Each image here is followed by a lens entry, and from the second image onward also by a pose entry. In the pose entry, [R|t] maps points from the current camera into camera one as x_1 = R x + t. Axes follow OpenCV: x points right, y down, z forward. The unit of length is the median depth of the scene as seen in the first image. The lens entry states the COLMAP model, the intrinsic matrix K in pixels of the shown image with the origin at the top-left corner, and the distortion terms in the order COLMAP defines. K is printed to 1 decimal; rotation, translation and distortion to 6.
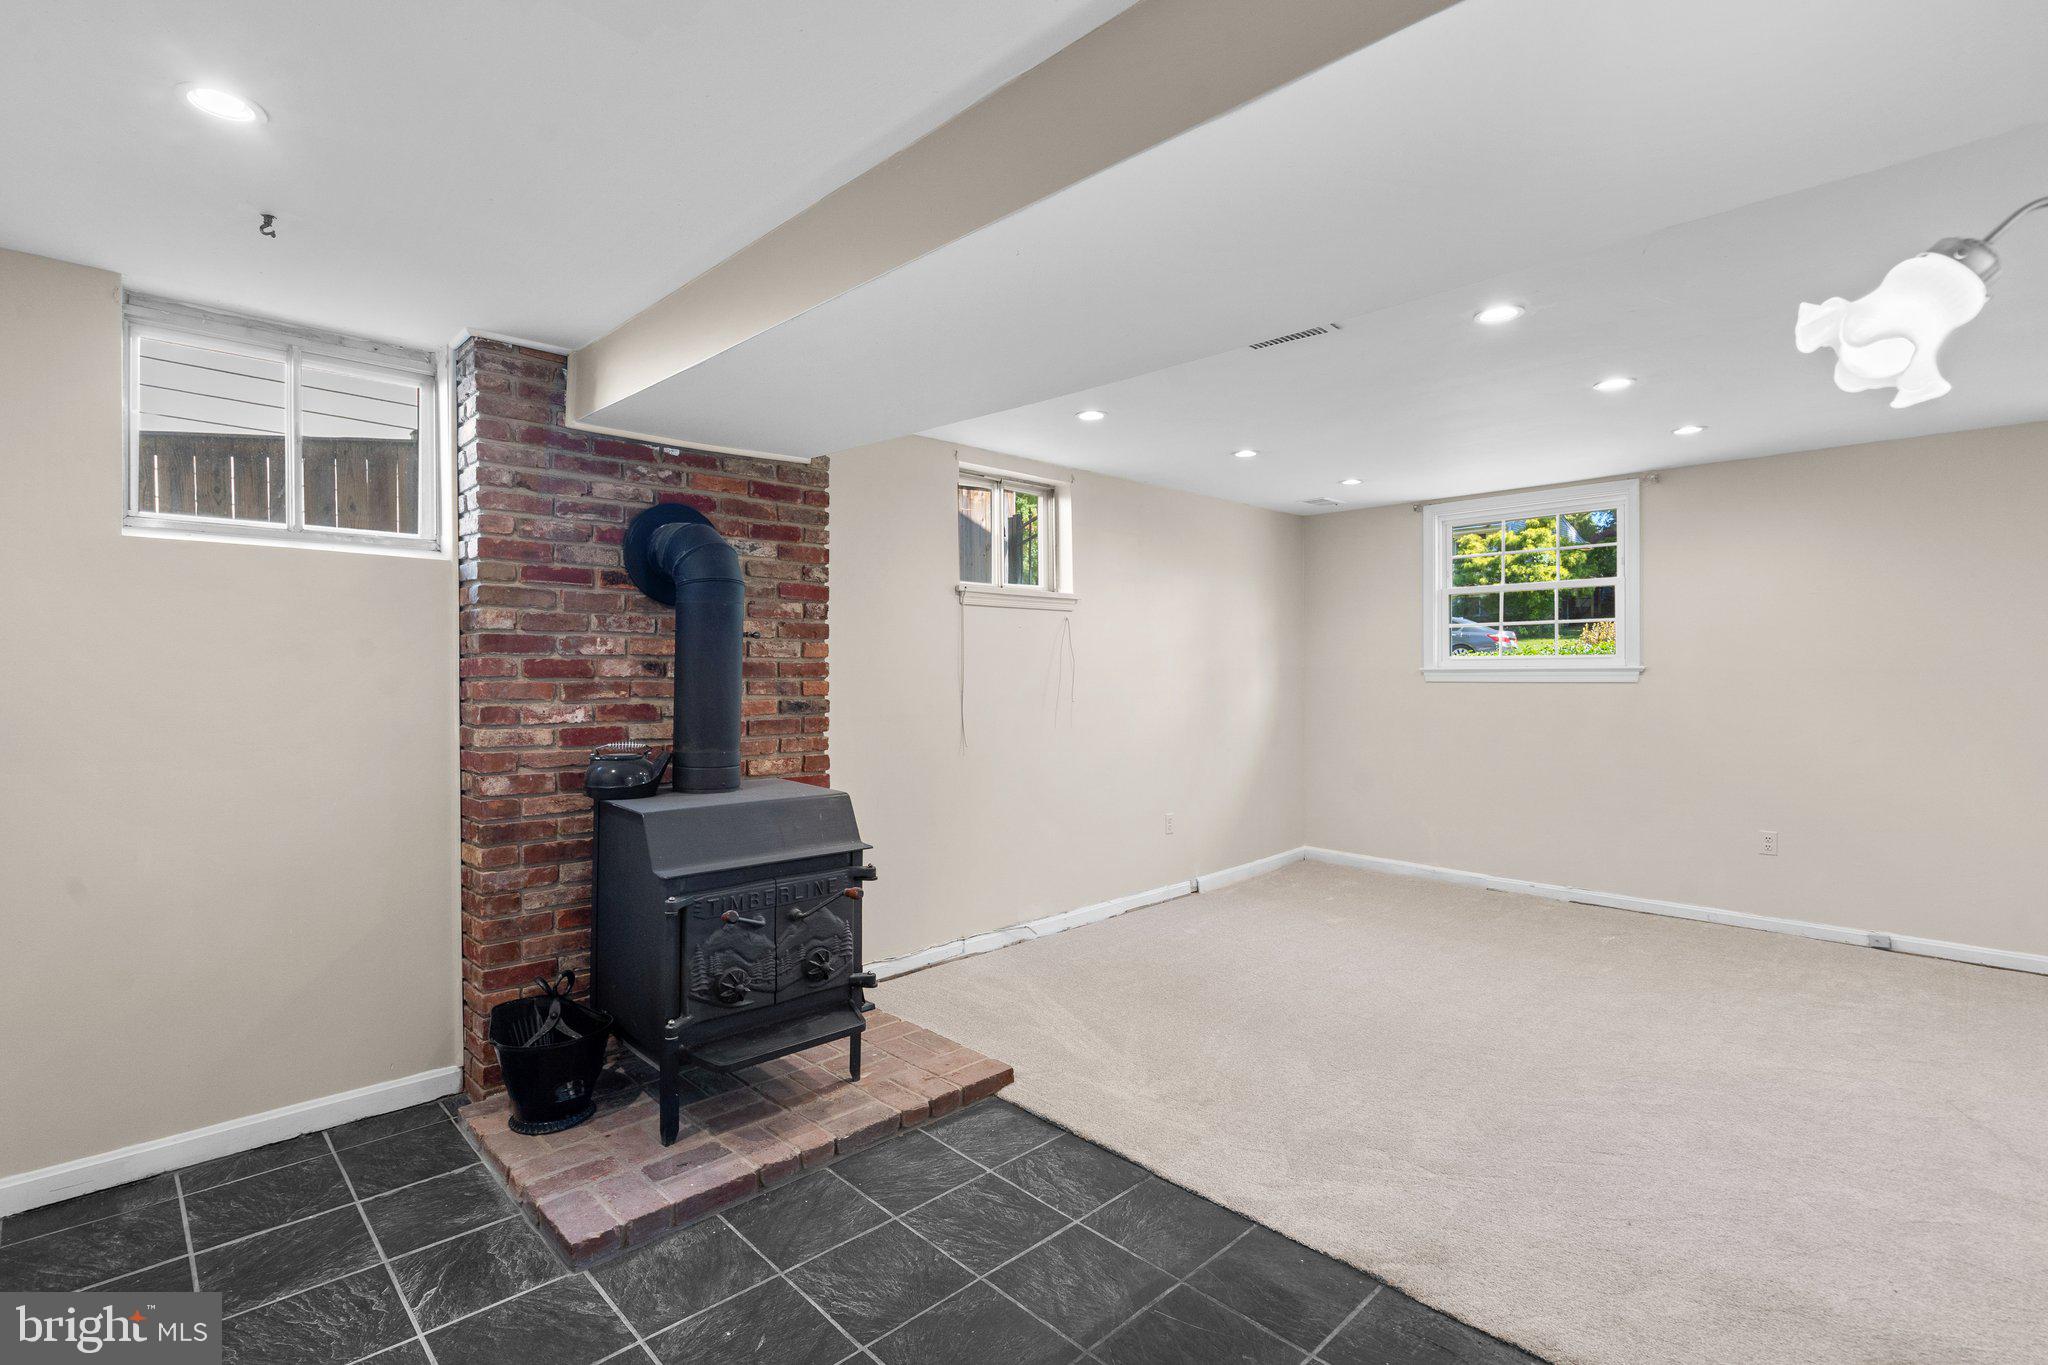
lens RADIAL K [[966.1, 0, 1020.2], [0, 966.1, 673.2], [0, 0, 1]] dist [-0.002983, 0.000058]
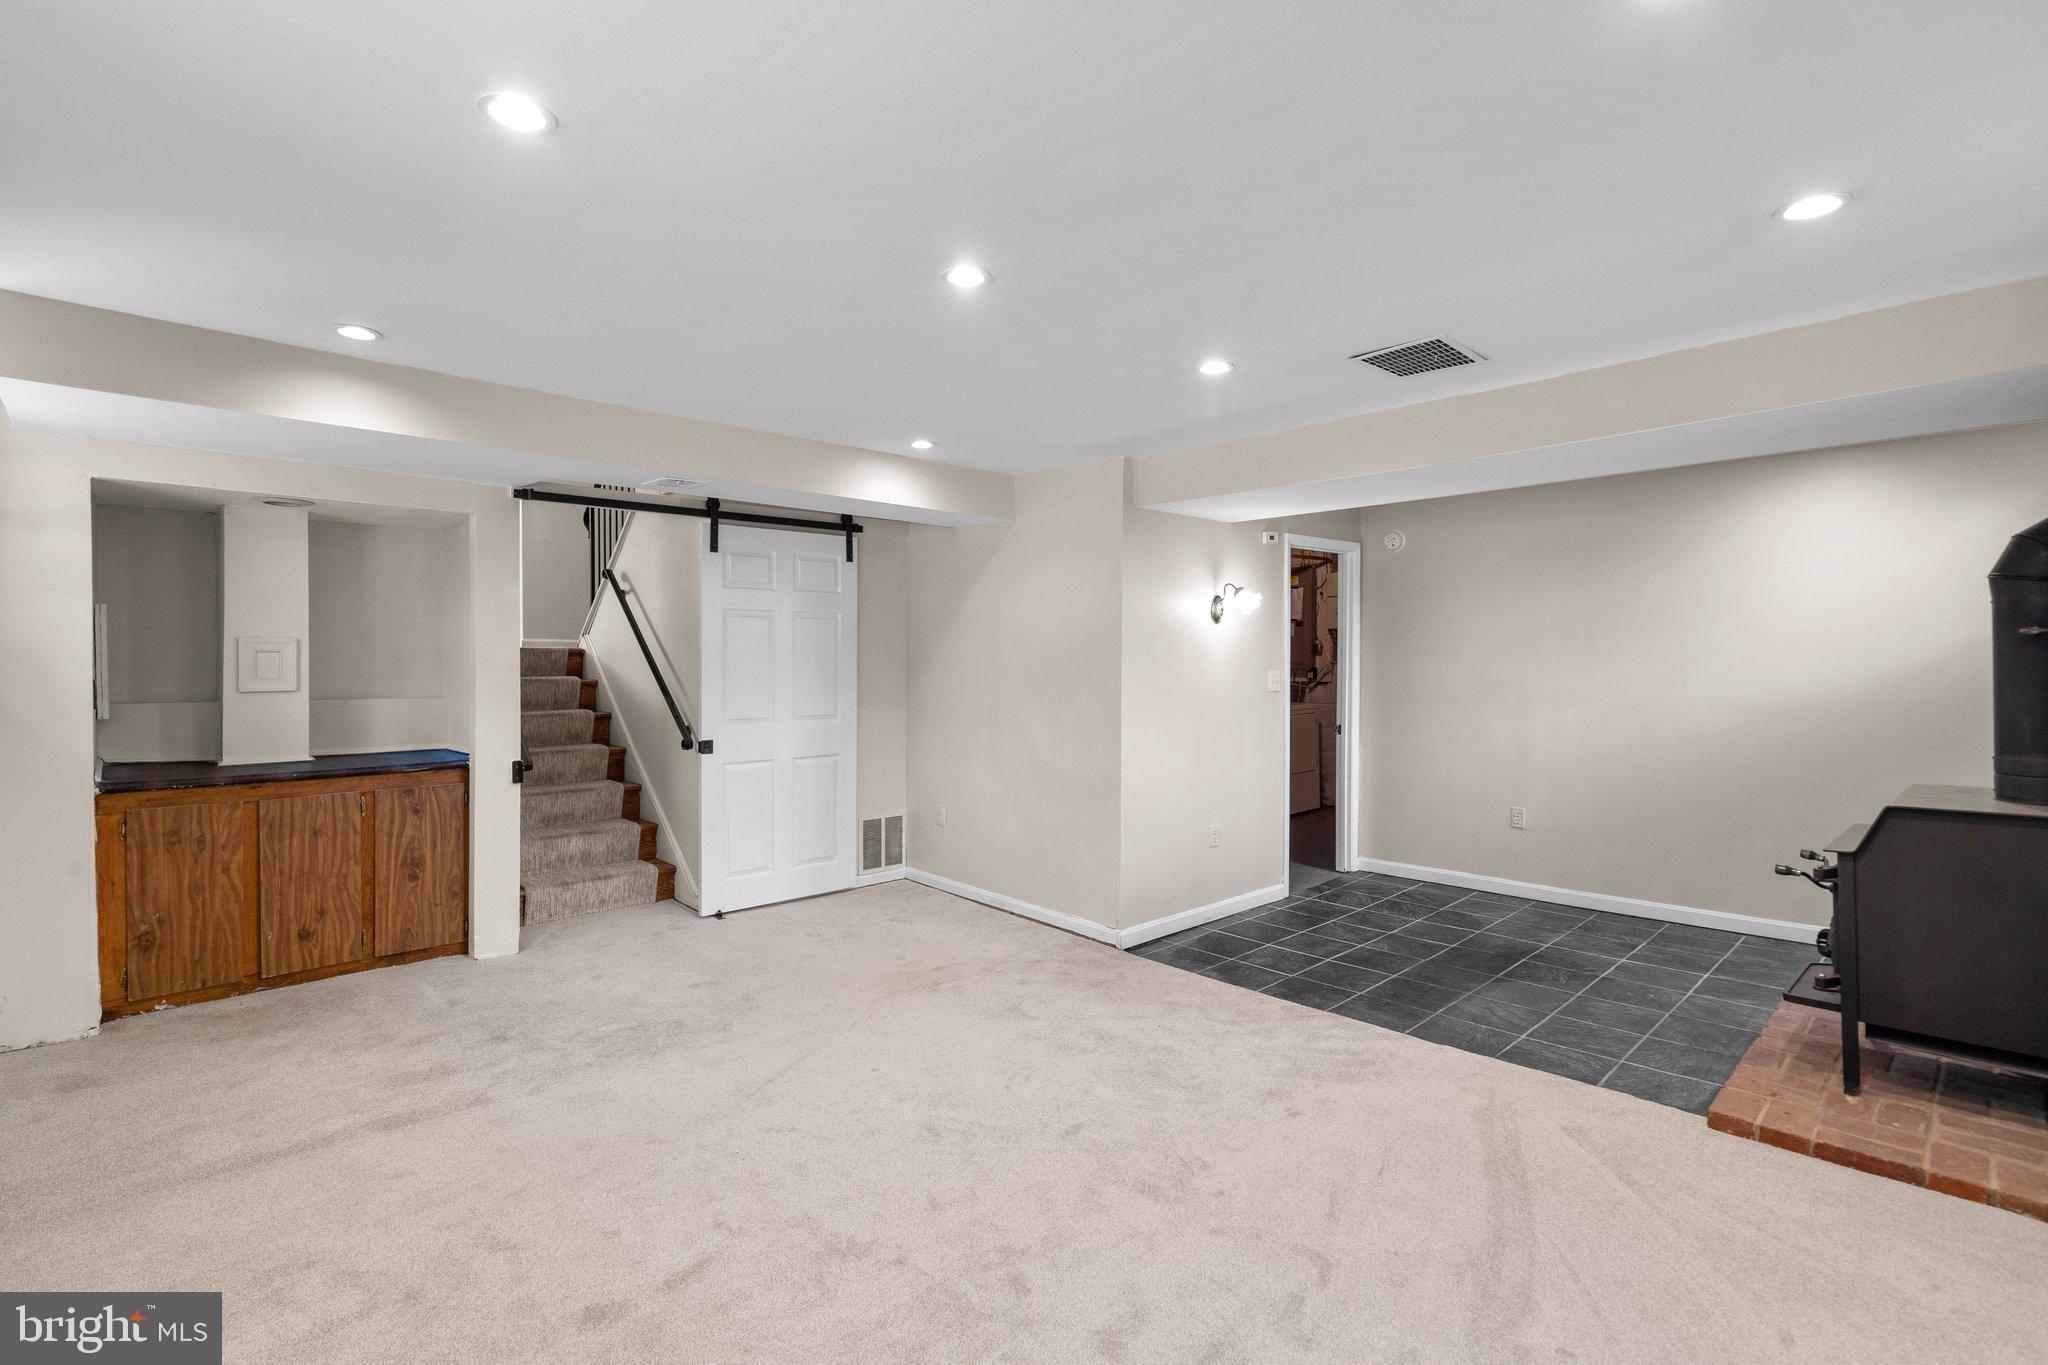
lens RADIAL K [[946.5, 0, 1019.5], [0, 946.5, 624.3], [0, 0, 1]] dist [0.004511, 0.000265]
pose [[-0.999991, -0.003723, 0.002137, 0.570038], [-0.003772, 0.999721, -0.023304, -0.022971], [-0.002050, -0.023311, -0.999726, 1.689335]]
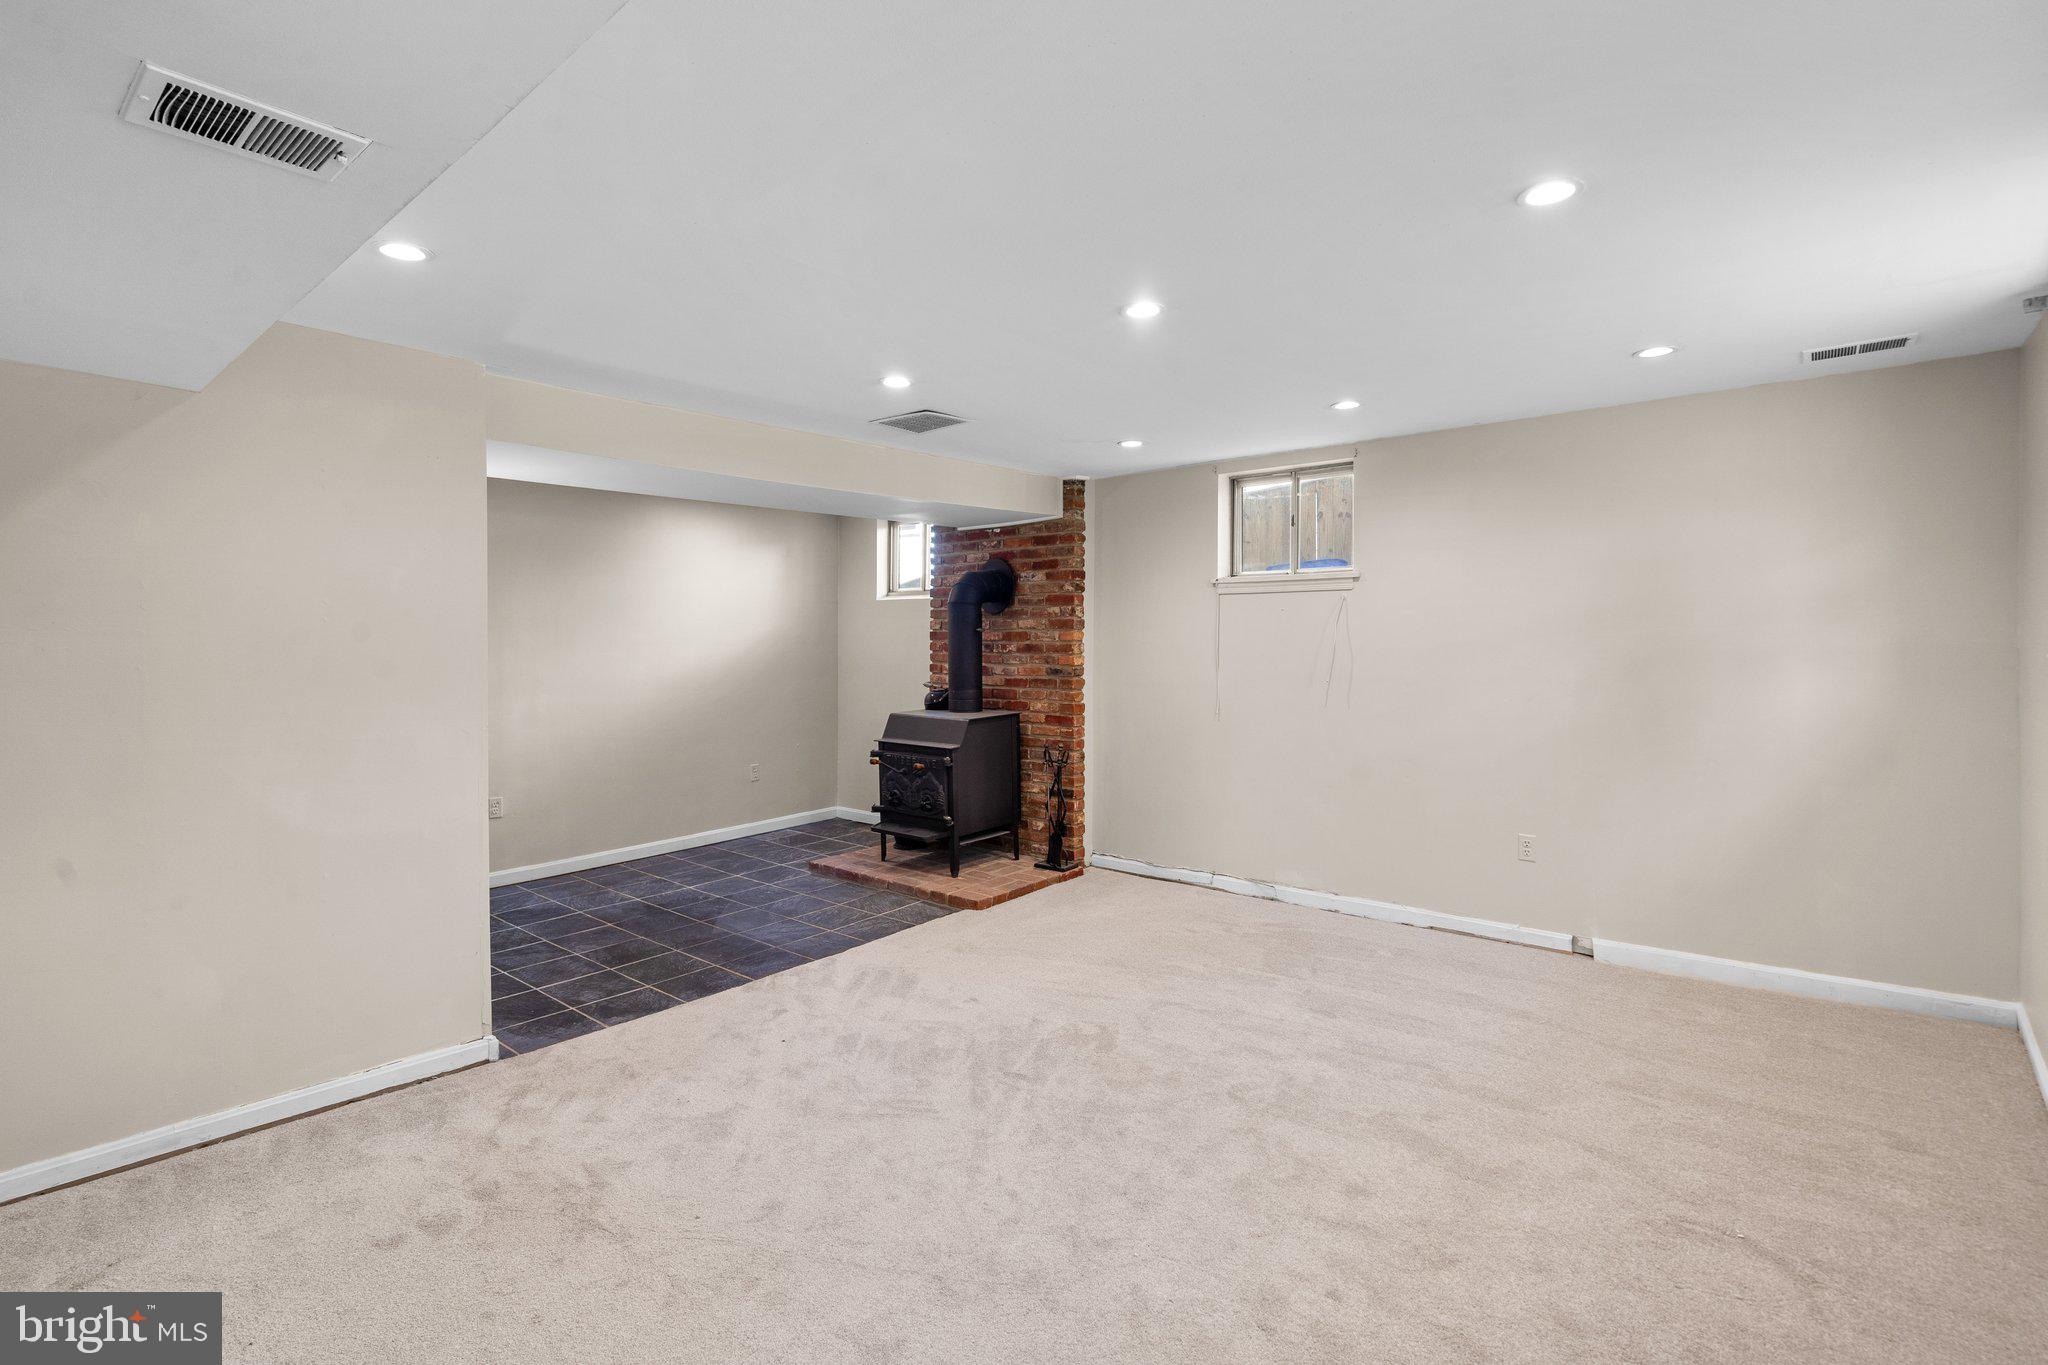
lens RADIAL K [[966.2, 0, 1025.4], [0, 966.2, 648.4], [0, 0, 1]] dist [-0.002669, 0.000250]
pose [[0.100432, 0.007136, -0.994918, 1.393463], [-0.003587, 0.999970, 0.006811, -0.014738], [0.994937, 0.002884, 0.100455, 0.811404]]
